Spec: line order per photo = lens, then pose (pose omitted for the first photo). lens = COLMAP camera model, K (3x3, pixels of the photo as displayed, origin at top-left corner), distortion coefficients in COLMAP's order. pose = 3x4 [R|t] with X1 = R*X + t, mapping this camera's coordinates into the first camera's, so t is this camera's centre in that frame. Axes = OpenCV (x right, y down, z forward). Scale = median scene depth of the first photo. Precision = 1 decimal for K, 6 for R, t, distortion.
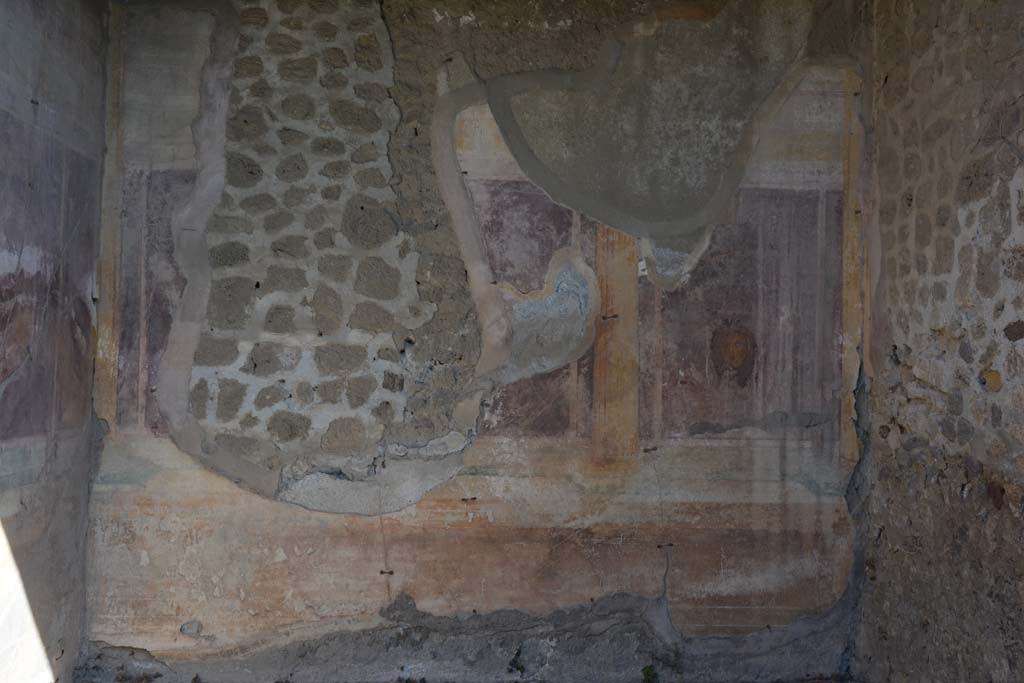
lens RADIAL K [[1040.4, 0, 510.2], [0, 1040.4, 351.5], [0, 0, 1]] dist [-0.058341, 0.241036]
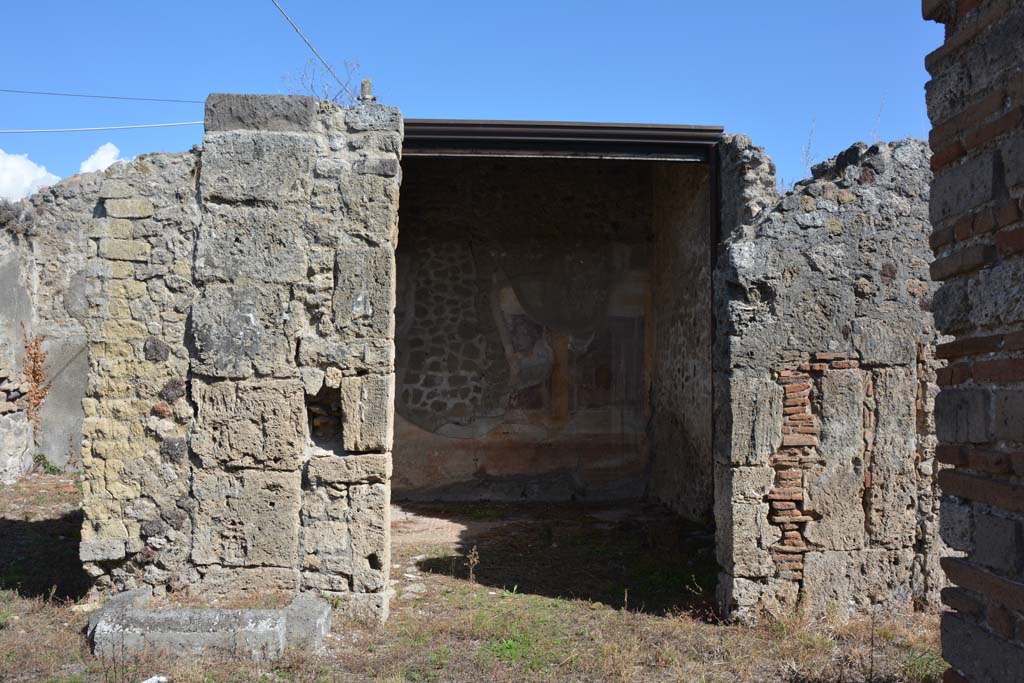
lens RADIAL K [[799.7, 0, 513.6], [0, 799.7, 350.0], [0, 0, 1]] dist [-0.159716, 0.120096]
pose [[0.999970, -0.007601, -0.001360, -0.014501], [0.007558, 0.999540, -0.029368, -0.011428], [0.001583, 0.029357, 0.999568, -1.073765]]
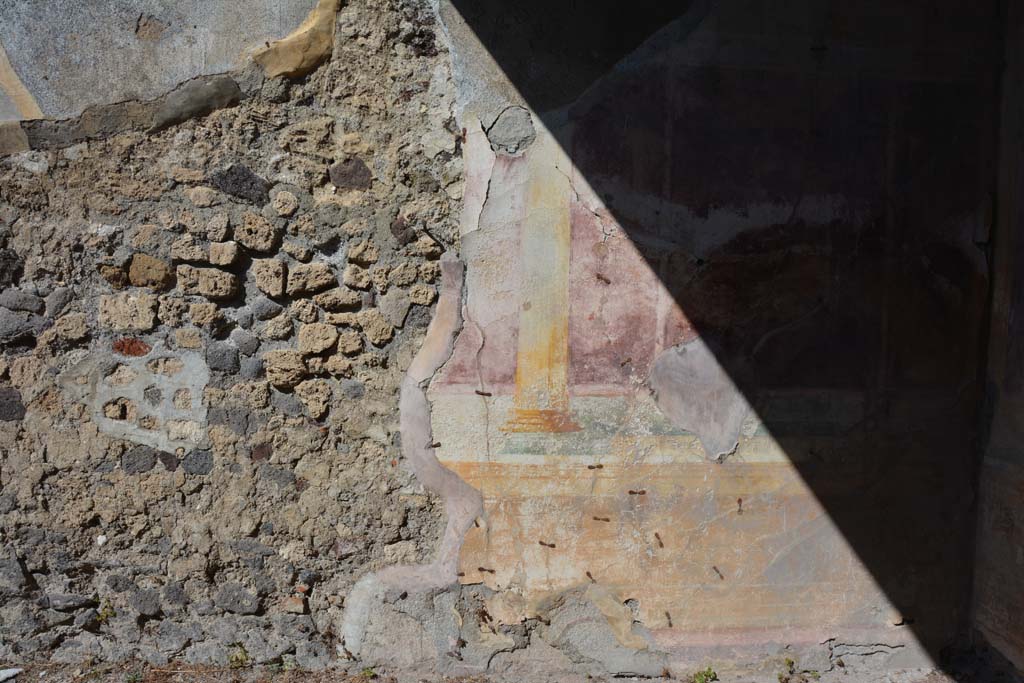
lens RADIAL K [[799.7, 0, 513.6], [0, 799.7, 350.0], [0, 0, 1]] dist [-0.159716, 0.120096]
pose [[0.012869, 0.043984, -0.998949, 0.229286], [-0.005433, 0.999020, 0.043917, 0.012017], [0.999902, 0.004862, 0.013095, 0.580004]]
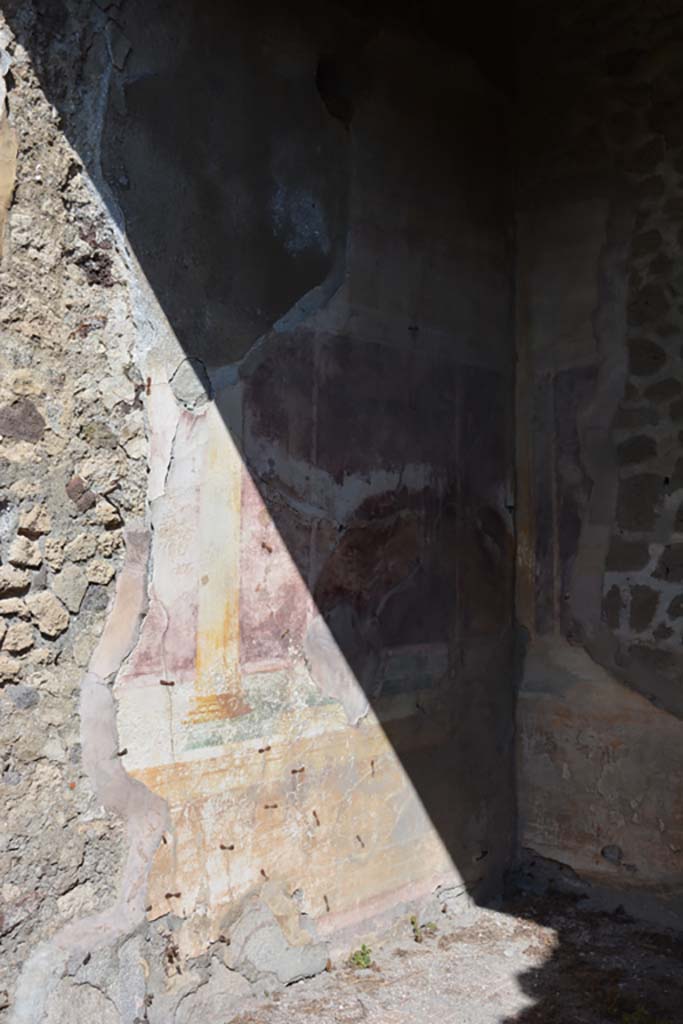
lens RADIAL K [[1040.4, 0, 341.3], [0, 1040.4, 516.3], [0, 0, 1]] dist [-0.058341, 0.241036]
pose [[0.705537, -0.048983, -0.706978, 0.191442], [0.031892, 0.998792, -0.037375, -0.008429], [0.707955, 0.003823, 0.706247, 0.164319]]
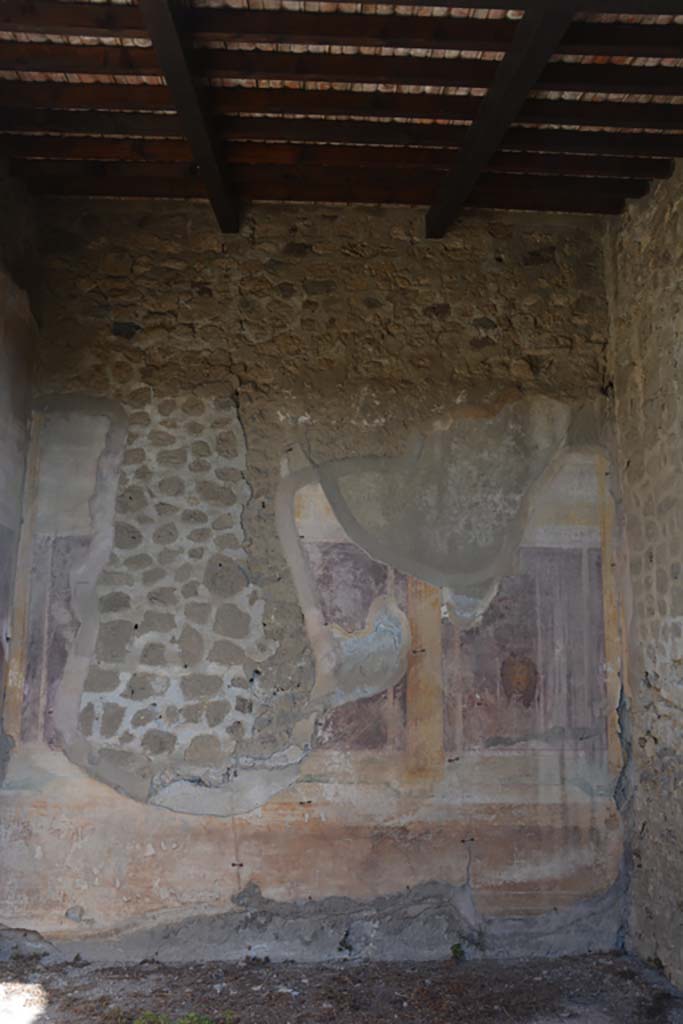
lens RADIAL K [[884.5, 0, 341.8], [0, 884.5, 522.0], [0, 0, 1]] dist [-0.121535, 0.171905]
pose [[0.999981, -0.006217, -0.000239, 0.005139], [0.006097, 0.986826, -0.161669, -0.015939], [0.001241, 0.161664, 0.986845, -0.062890]]
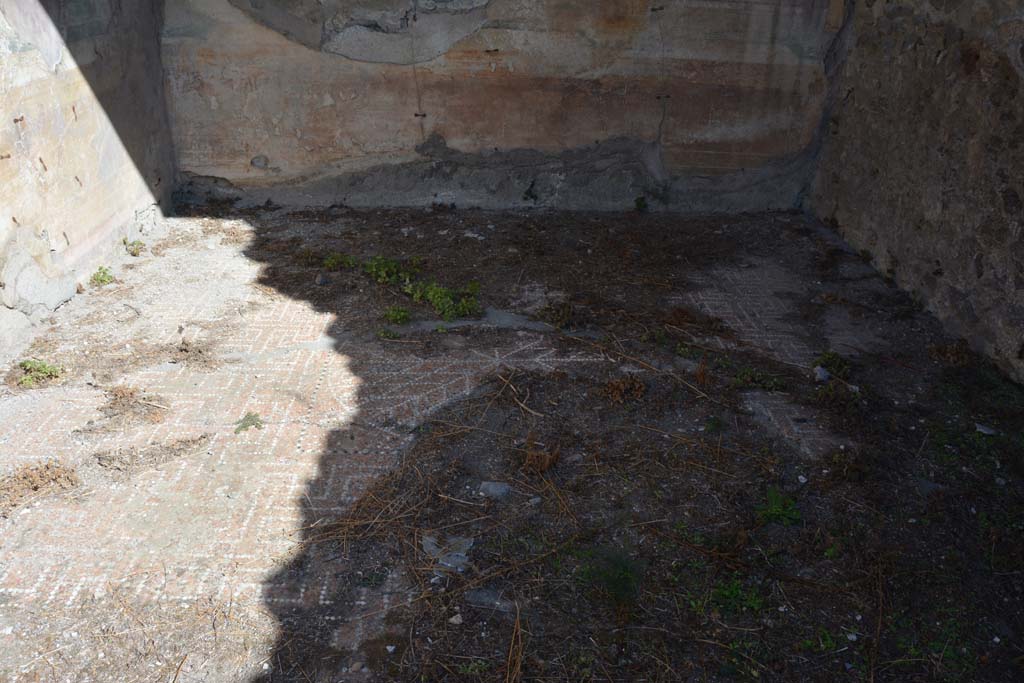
lens RADIAL K [[797.2, 0, 512.7], [0, 797.2, 347.9], [0, 0, 1]] dist [-0.162004, 0.123251]
pose [[0.999765, 0.020962, -0.005513, -0.006020], [-0.015876, 0.881354, 0.472190, 0.026881], [0.014757, -0.471991, 0.881480, 0.108582]]
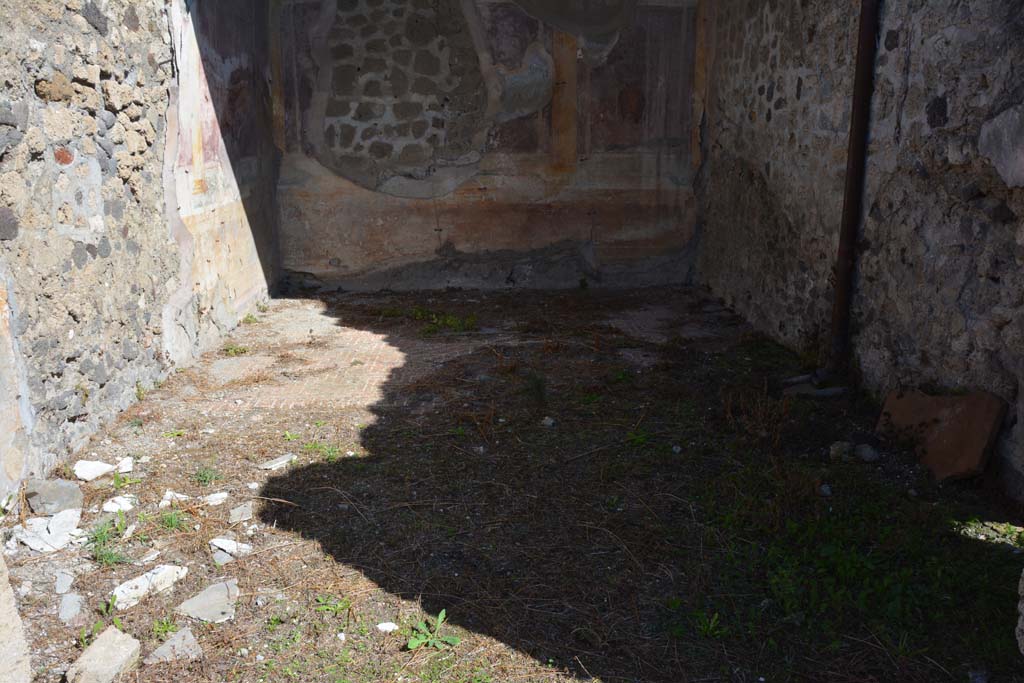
lens RADIAL K [[799.7, 0, 513.6], [0, 799.7, 350.0], [0, 0, 1]] dist [-0.159716, 0.120096]
pose [[0.999825, -0.012450, -0.013968, 0.029721], [0.015952, 0.957336, 0.288538, 0.013630], [0.009780, -0.288710, 0.957367, -0.392586]]
